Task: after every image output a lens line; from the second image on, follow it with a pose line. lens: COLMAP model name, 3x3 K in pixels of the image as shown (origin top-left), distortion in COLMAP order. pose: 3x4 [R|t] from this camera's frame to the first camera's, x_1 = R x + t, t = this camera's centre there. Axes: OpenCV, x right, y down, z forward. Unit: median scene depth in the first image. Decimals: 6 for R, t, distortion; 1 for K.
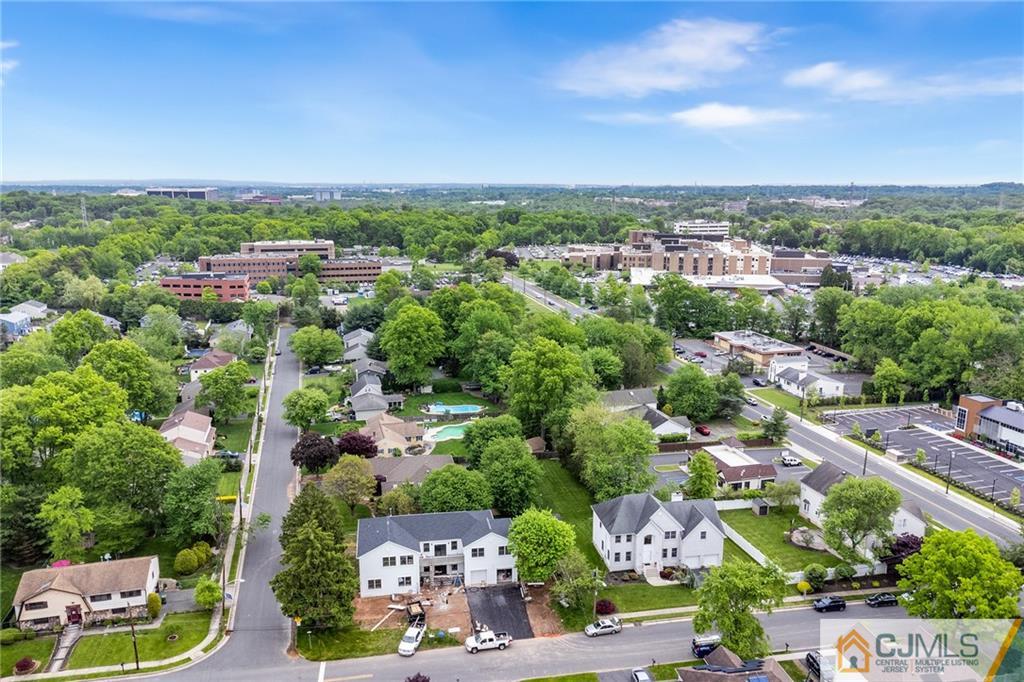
lens RADIAL K [[734.8, 0, 509.7], [0, 734.8, 340.7], [0, 0, 1]] dist [0.009160, -0.004871]
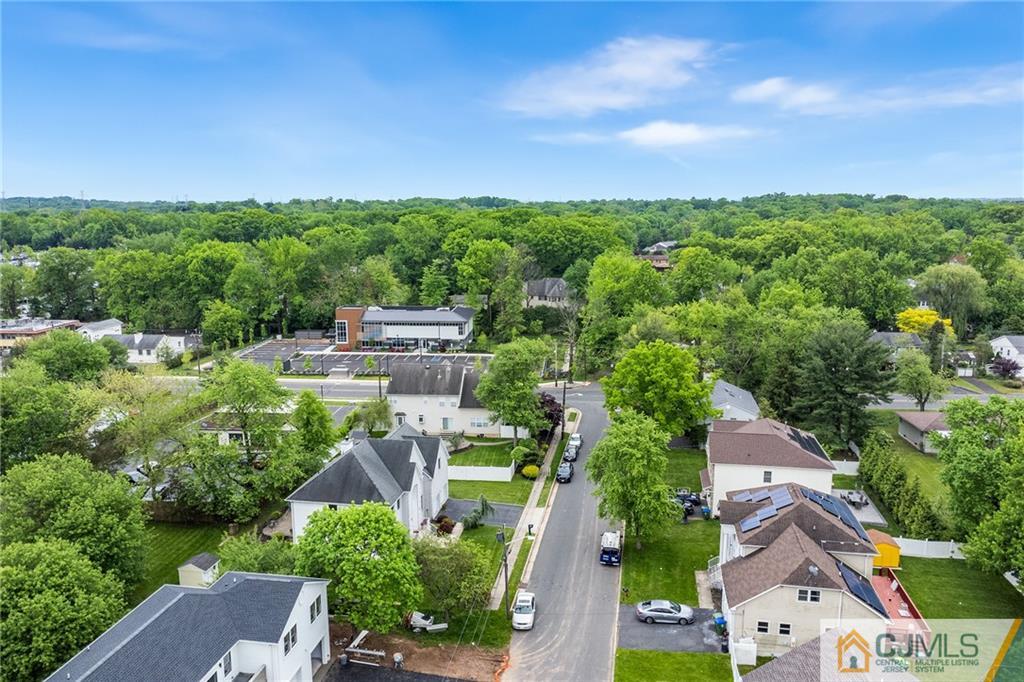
lens RADIAL K [[749.6, 0, 508.7], [0, 749.6, 340.1], [0, 0, 1]] dist [0.003676, -0.000037]
pose [[0.346349, -0.176242, 0.921402, -0.364469], [0.198913, 0.973657, 0.111468, 0.071199], [-0.916775, 0.144672, 0.372282, 0.610537]]
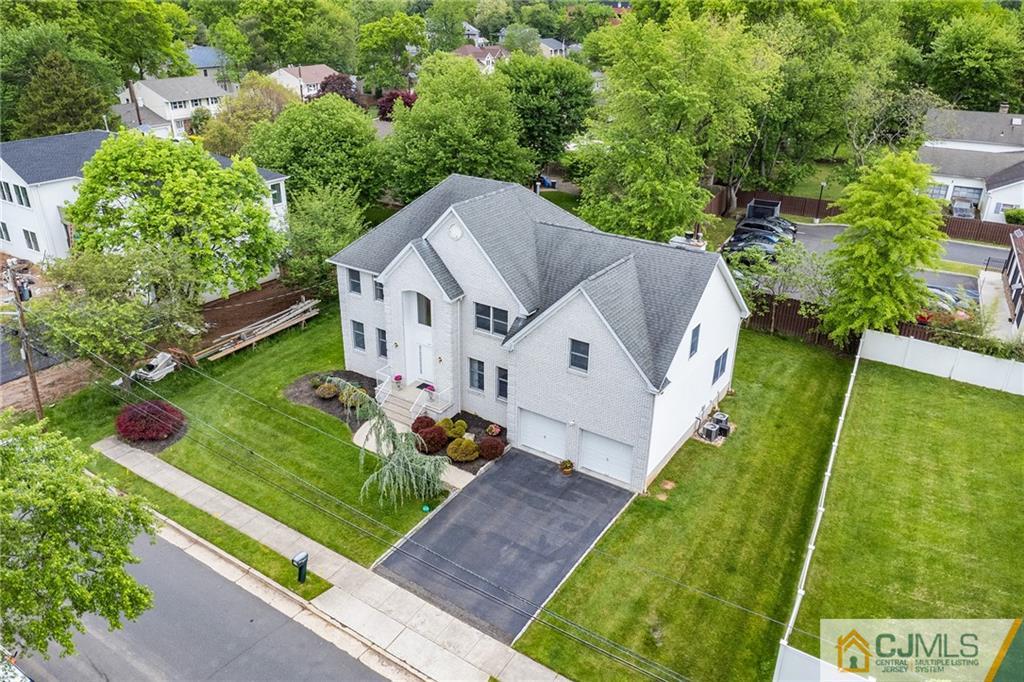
lens RADIAL K [[730.4, 0, 512.0], [0, 730.4, 341.0], [0, 0, 1]] dist [-0.001133, -0.001981]
pose [[0.731038, 0.297965, -0.613840, 0.385578], [-0.153372, 0.948350, 0.277684, 0.182863], [0.664876, -0.108852, 0.738980, 0.757240]]
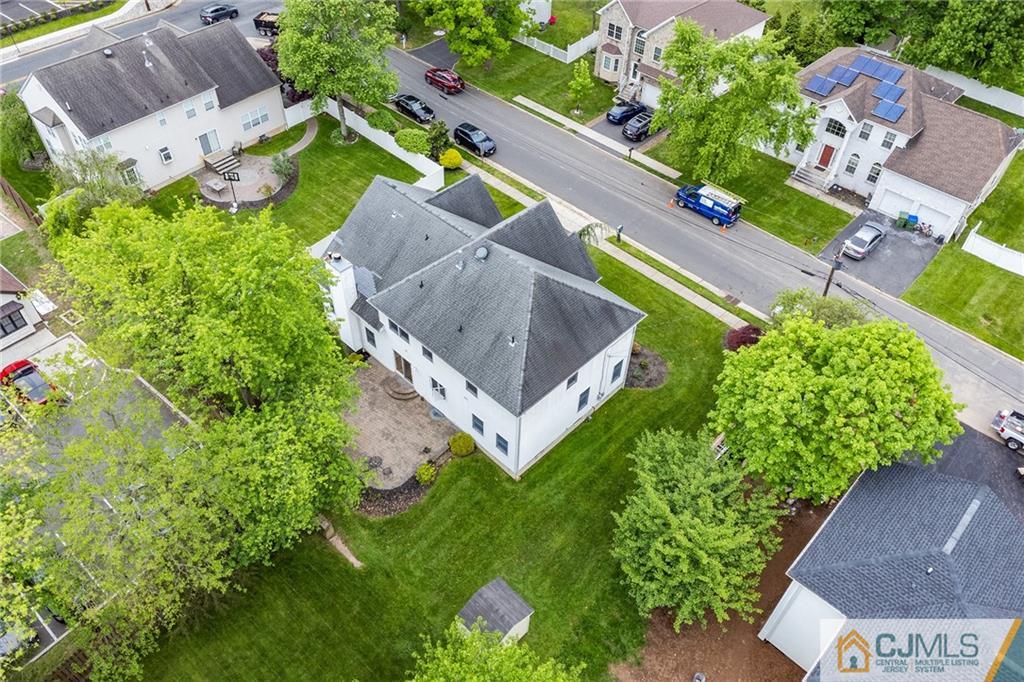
lens RADIAL K [[734.8, 0, 509.7], [0, 734.8, 340.7], [0, 0, 1]] dist [0.009160, -0.004871]
pose [[-0.577296, -0.593079, 0.561237, -0.039710], [0.147095, 0.600558, 0.785935, -0.032288], [-0.803176, 0.536272, -0.259460, 1.087874]]
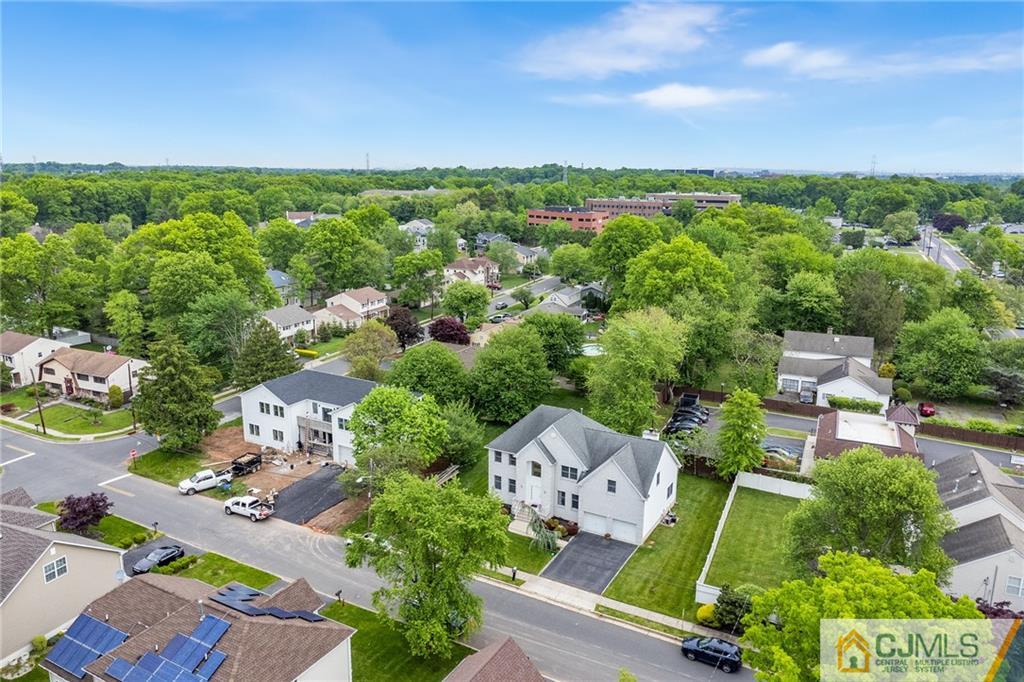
lens RADIAL K [[725.6, 0, 512.0], [0, 725.6, 341.0], [0, 0, 1]] dist [0.008071, -0.000287]
pose [[0.778296, 0.149186, -0.609917, 0.533269], [-0.135910, 0.988363, 0.068323, 0.105259], [0.613012, 0.029718, 0.789515, 0.431337]]
